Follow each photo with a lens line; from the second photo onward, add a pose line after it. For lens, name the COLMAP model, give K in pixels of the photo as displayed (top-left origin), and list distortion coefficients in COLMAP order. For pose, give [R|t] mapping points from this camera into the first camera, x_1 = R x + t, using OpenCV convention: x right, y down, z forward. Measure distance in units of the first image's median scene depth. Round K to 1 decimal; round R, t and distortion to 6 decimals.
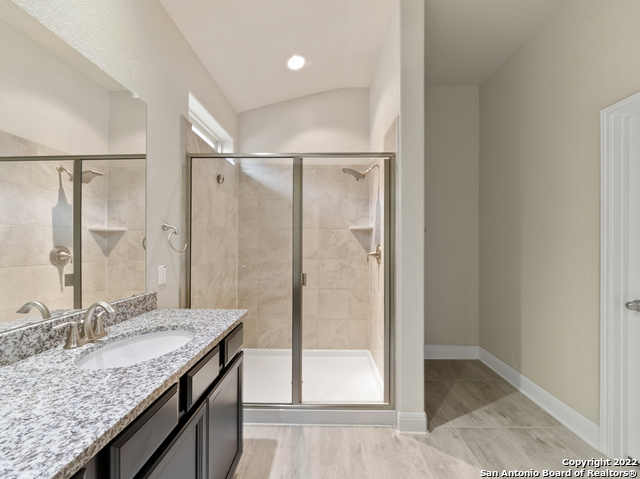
lens RADIAL K [[248.9, 0, 327.8], [0, 248.9, 240.4], [0, 0, 1]] dist [-0.005301, -0.000097]
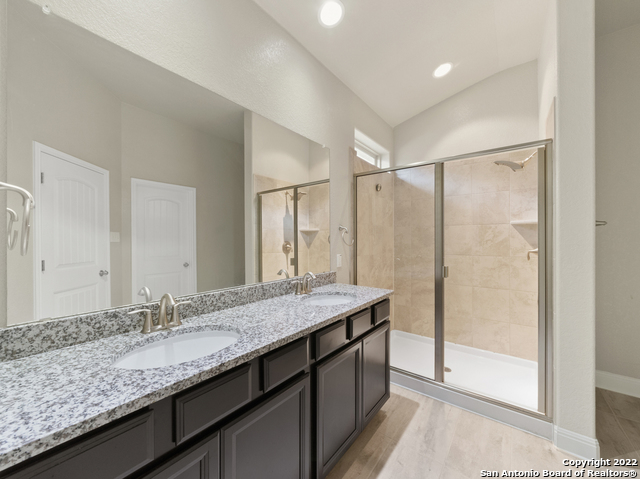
lens RADIAL K [[248.9, 0, 326.9], [0, 248.9, 239.0], [0, 0, 1]] dist [-0.005301, -0.000097]
pose [[0.797644, -0.001782, -0.603125, 0.141682], [0.006742, 0.999960, 0.005961, 0.000003], [0.603090, -0.008821, 0.797624, -0.188349]]
